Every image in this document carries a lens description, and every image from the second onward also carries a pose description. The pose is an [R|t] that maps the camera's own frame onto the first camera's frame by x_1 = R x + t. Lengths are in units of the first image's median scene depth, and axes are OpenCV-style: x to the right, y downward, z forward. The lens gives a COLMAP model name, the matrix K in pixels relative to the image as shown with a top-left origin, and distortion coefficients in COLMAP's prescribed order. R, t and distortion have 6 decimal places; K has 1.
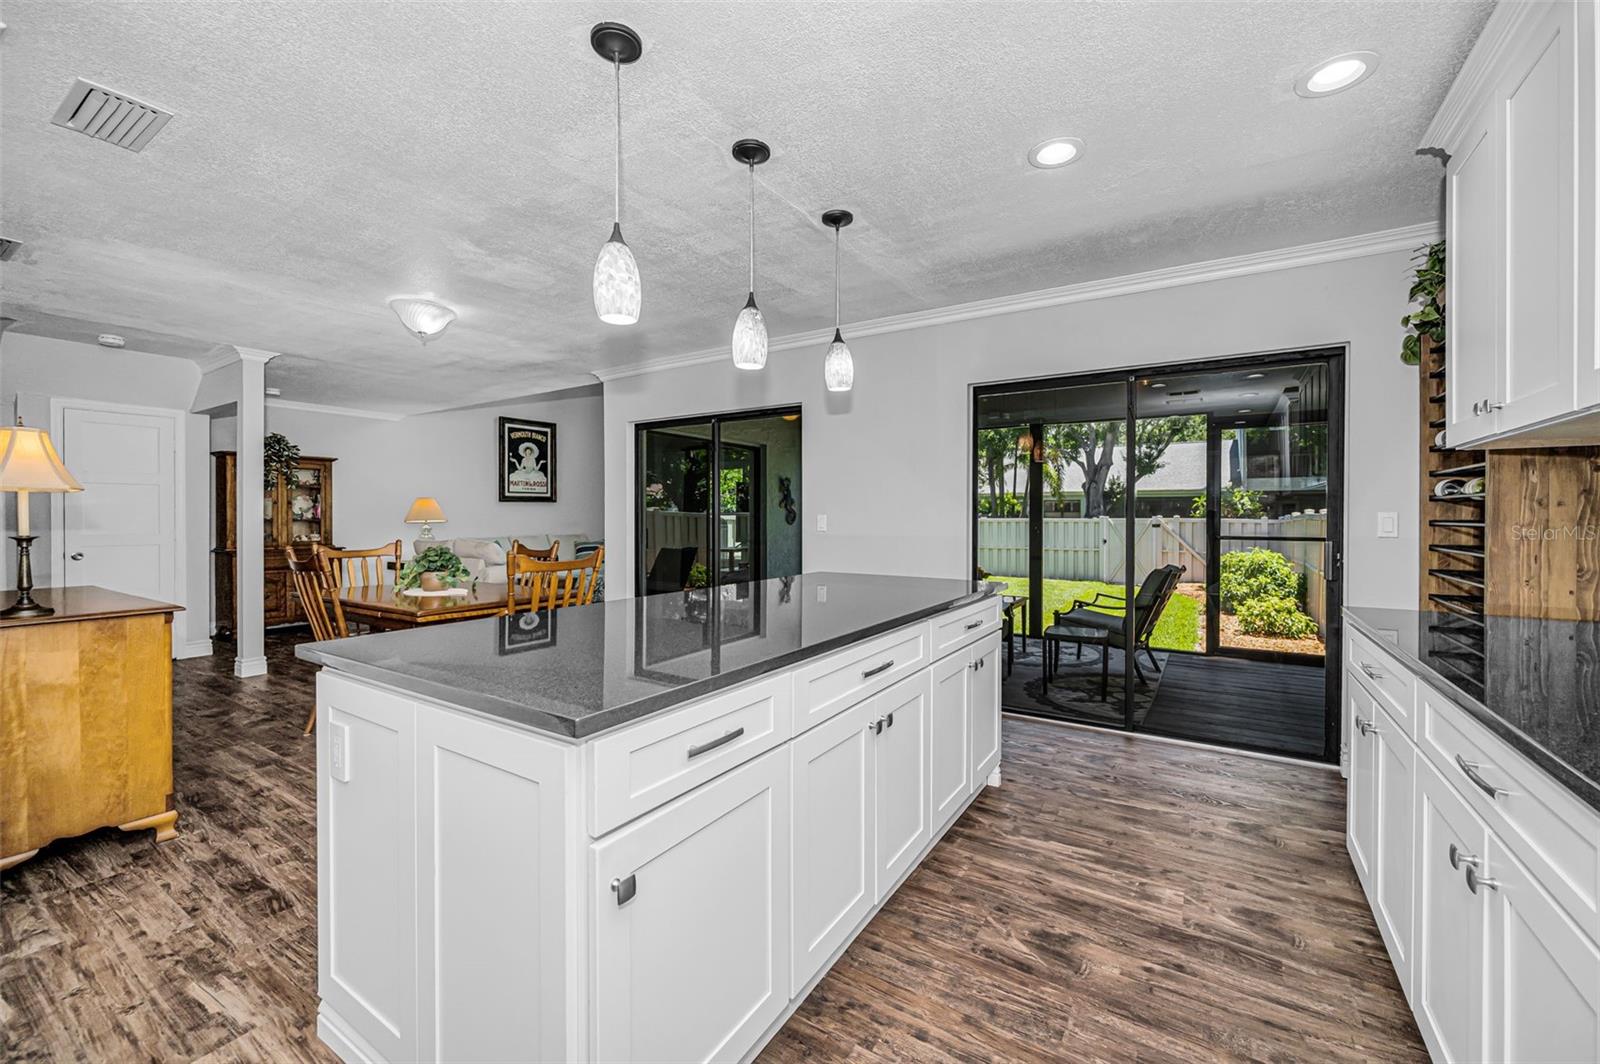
lens RADIAL K [[637.2, 0, 806.9], [0, 637.2, 521.0], [0, 0, 1]] dist [0.002649, 0.000501]
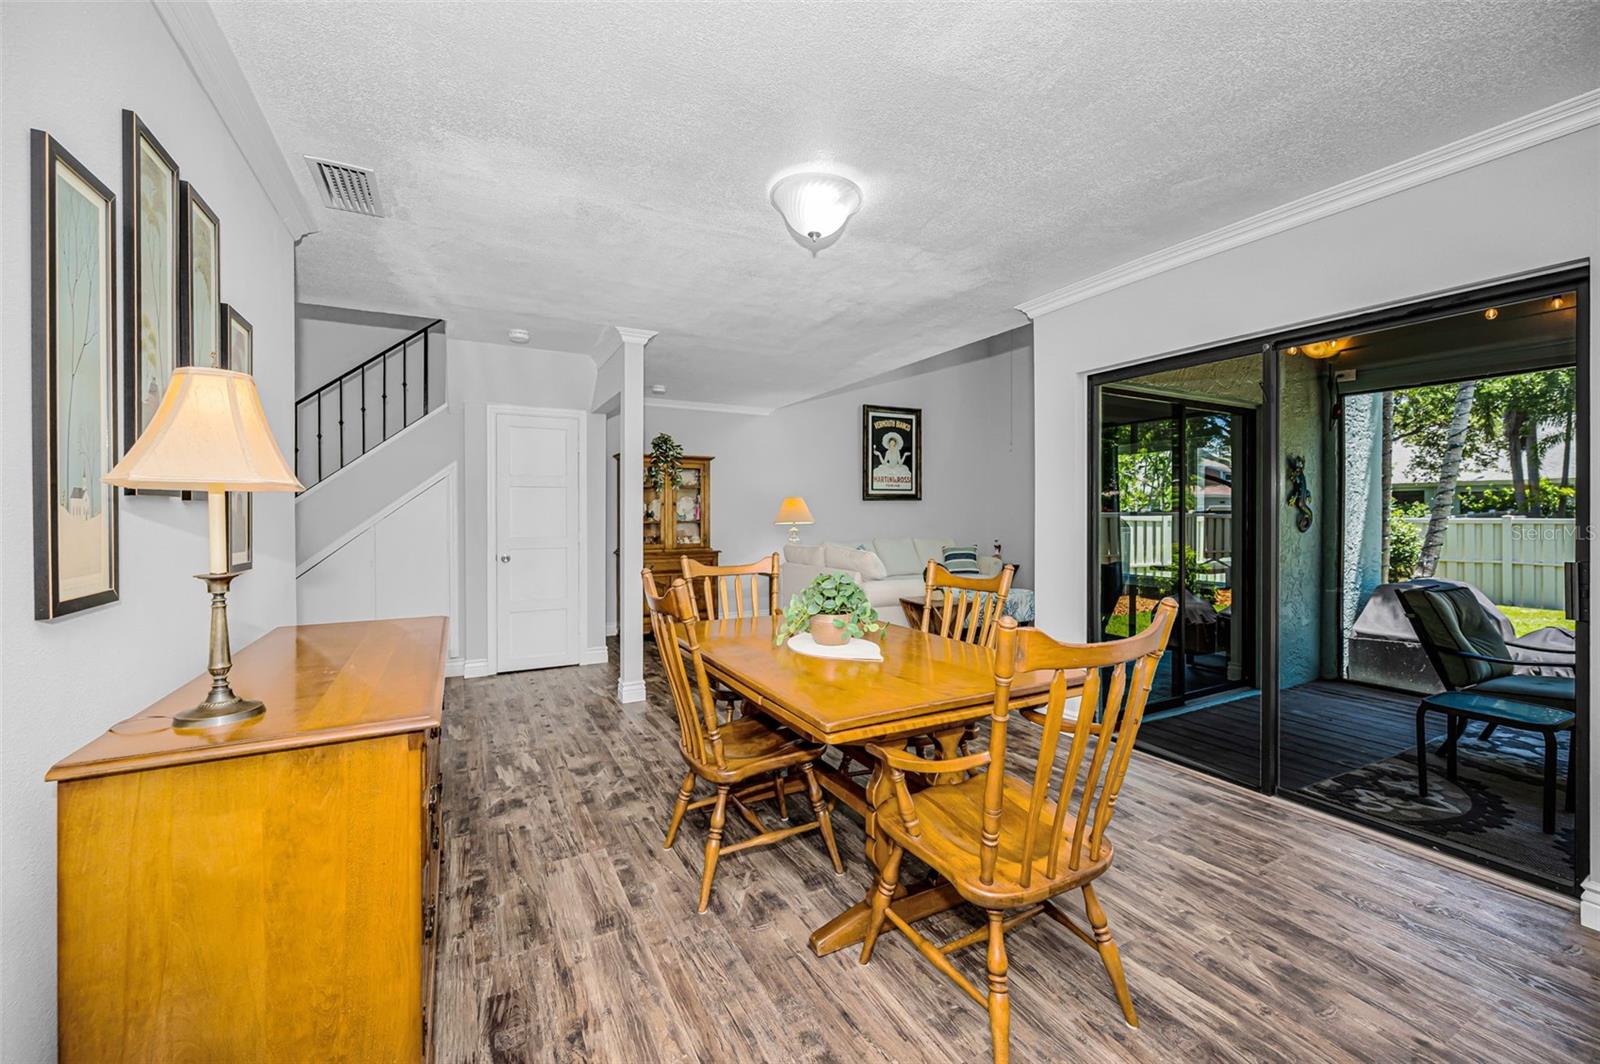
lens RADIAL K [[637.2, 0, 798.4], [0, 637.2, 520.7], [0, 0, 1]] dist [0.002649, 0.000501]
pose [[0.872012, 0.003330, -0.489473, -0.162874], [-0.001695, 0.999991, 0.003783, -0.007155], [0.489481, -0.002469, 0.872010, 0.234882]]
